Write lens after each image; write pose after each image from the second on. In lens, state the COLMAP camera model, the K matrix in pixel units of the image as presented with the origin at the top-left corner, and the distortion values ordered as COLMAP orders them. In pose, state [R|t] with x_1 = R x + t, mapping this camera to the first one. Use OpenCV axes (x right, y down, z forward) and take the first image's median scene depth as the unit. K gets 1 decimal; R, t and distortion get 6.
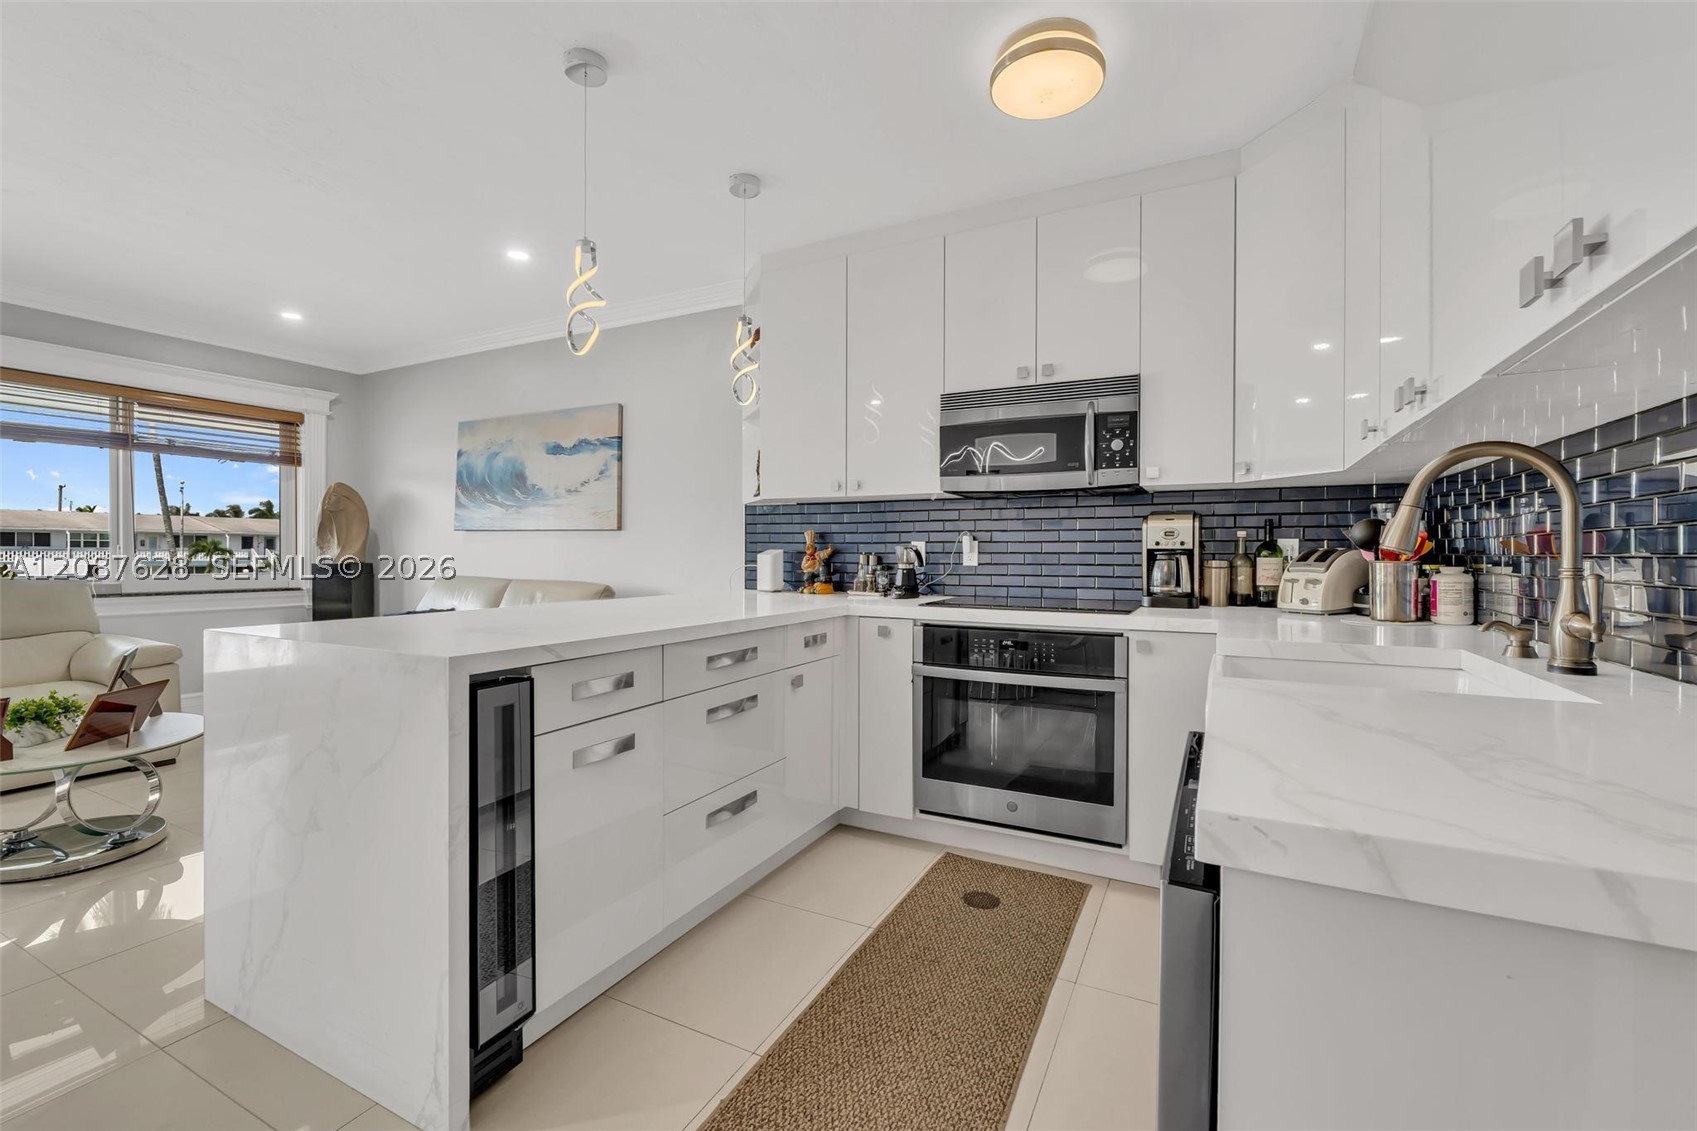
lens RADIAL K [[706.1, 0, 863.4], [0, 706.1, 558.0], [0, 0, 1]] dist [-0.012994, 0.000039]
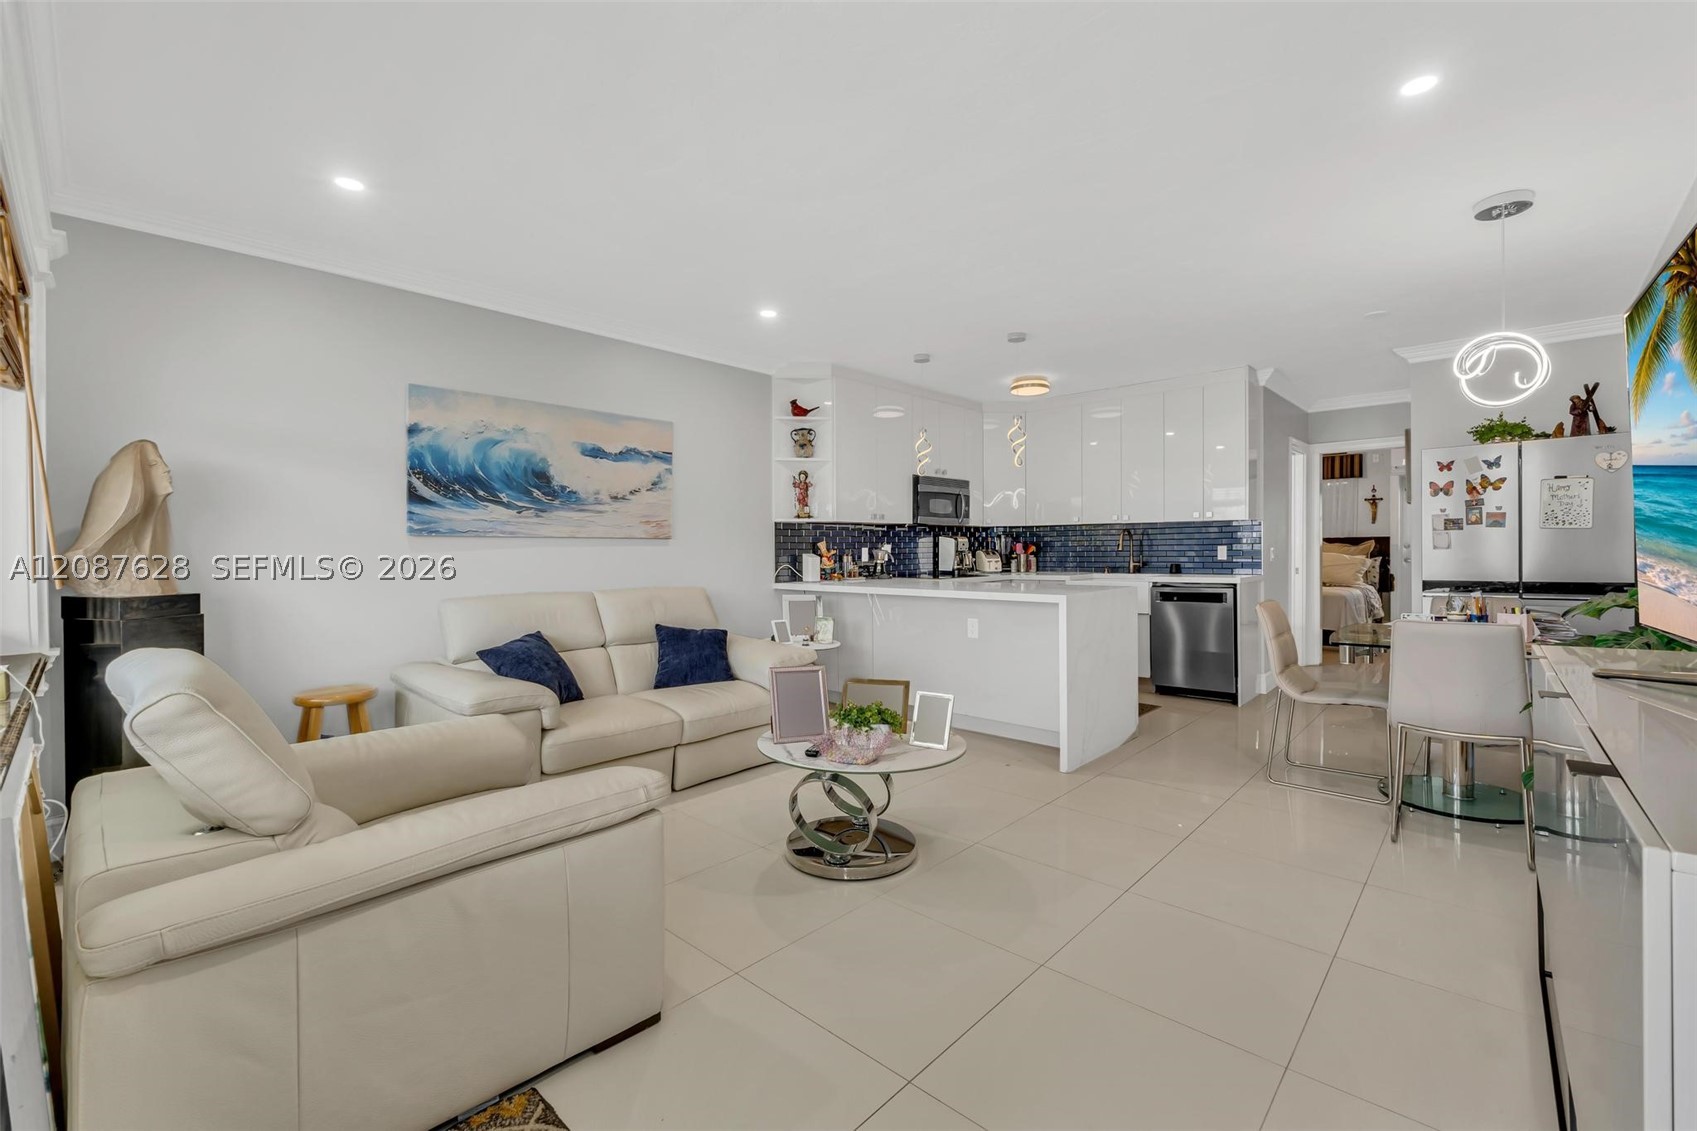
lens RADIAL K [[728.0, 0, 852.4], [0, 728.0, 563.0], [0, 0, 1]] dist [-0.002266, 0.000214]
pose [[0.277280, -0.026891, 0.960413, -1.665322], [0.019271, 0.999563, 0.022423, -0.026702], [-0.960596, 0.012290, 0.277677, 0.513377]]
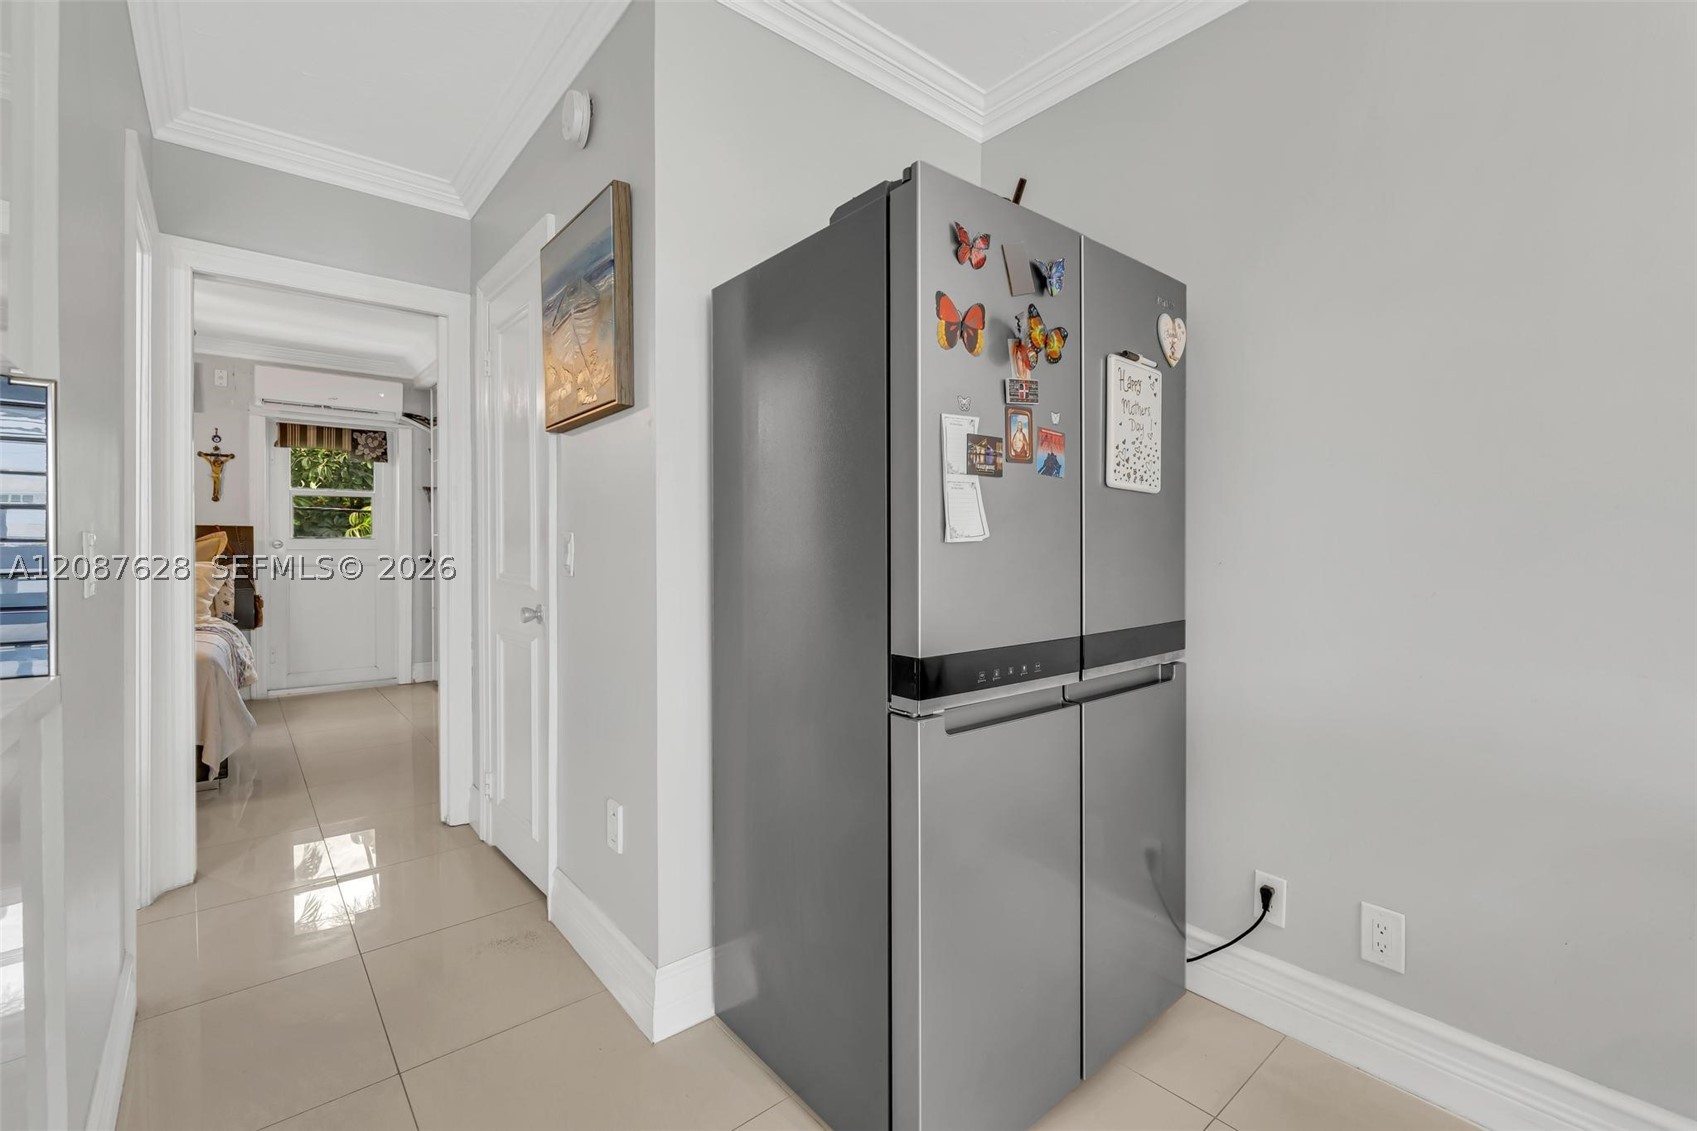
lens RADIAL K [[736.2, 0, 852.4], [0, 736.2, 550.9], [0, 0, 1]] dist [0.000746, -0.000100]
pose [[-0.916739, -0.008463, 0.399398, -0.201235], [-0.002541, 0.999879, 0.015356, -0.002555], [-0.399480, 0.013062, -0.916649, 0.217525]]
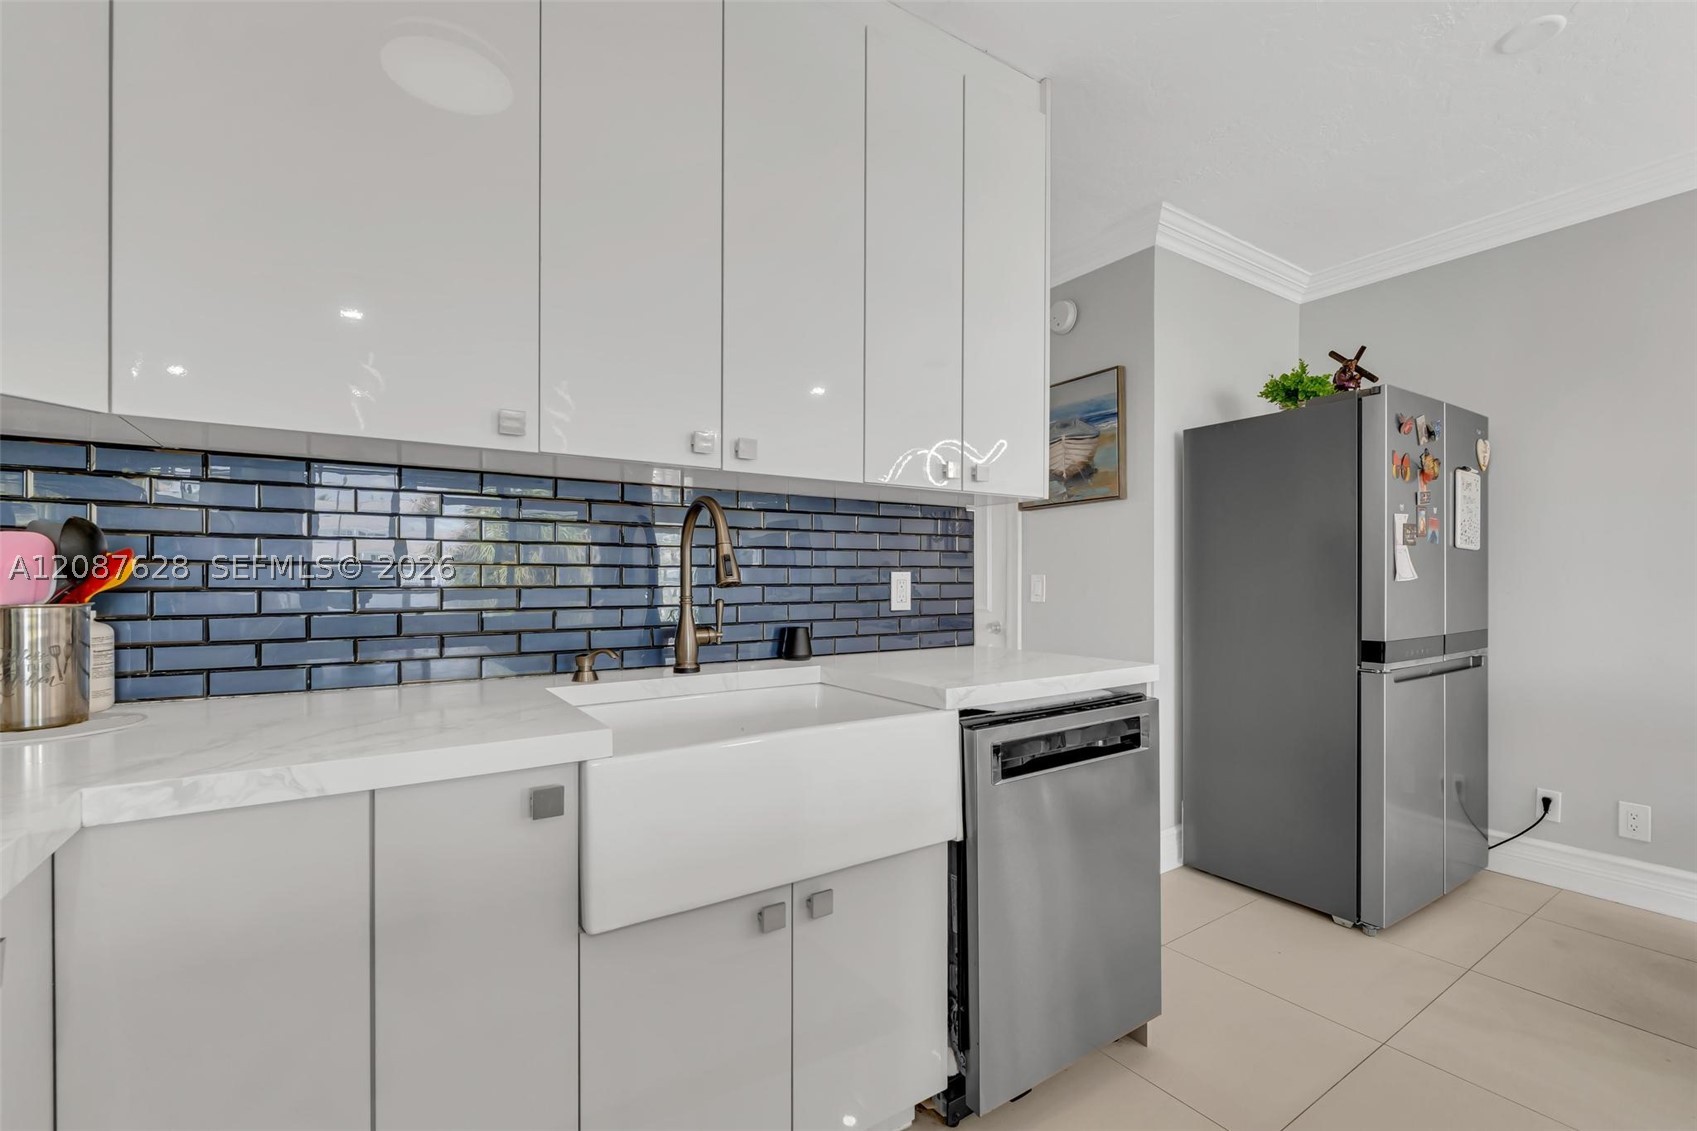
lens RADIAL K [[730.8, 0, 856.6], [0, 730.8, 581.1], [0, 0, 1]] dist [-0.000446, 0.000044]
pose [[-0.867825, -0.005106, 0.496845, 0.001178], [0.001180, 0.999923, 0.012337, -0.010509], [-0.496869, 0.011293, -0.867752, 0.715914]]
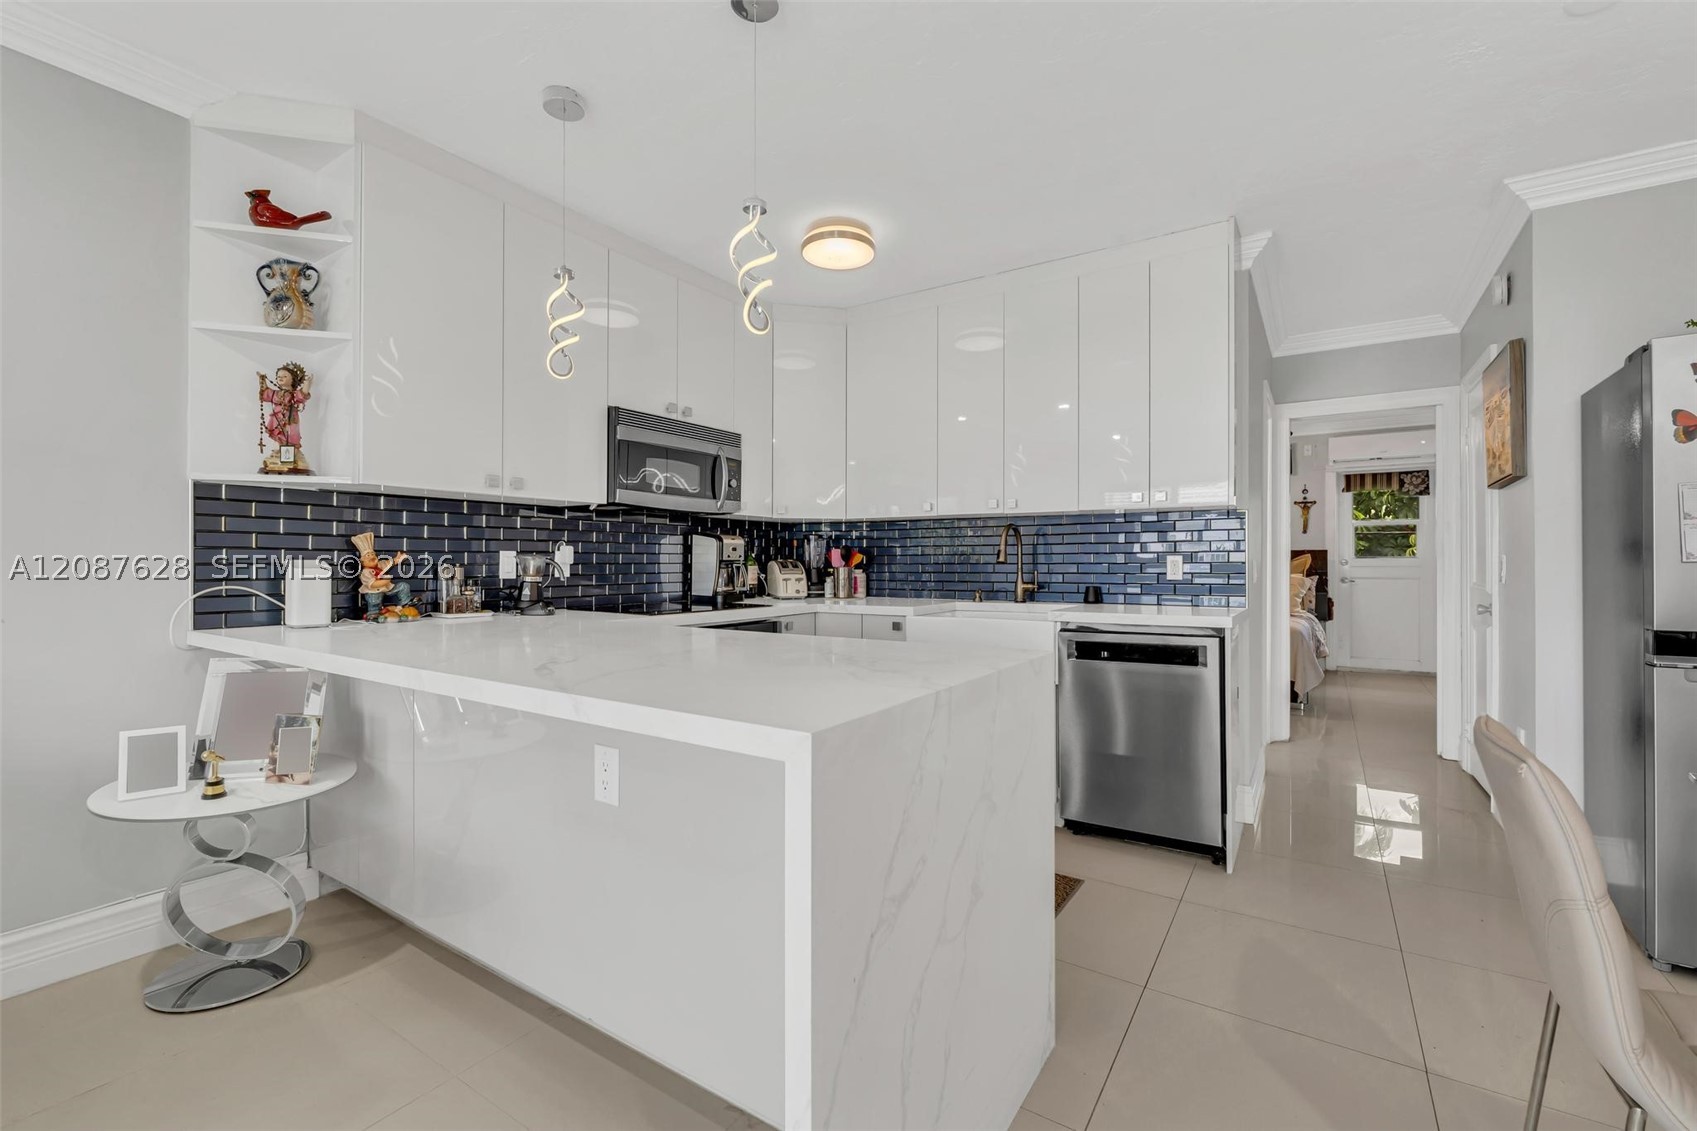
lens RADIAL K [[728.0, 0, 852.4], [0, 728.0, 563.0], [0, 0, 1]] dist [-0.002266, 0.000214]
pose [[0.115983, -0.004890, 0.993239, -0.758432], [0.008628, 0.999955, 0.003916, -0.008380], [-0.993214, 0.008116, 0.116020, 0.463619]]
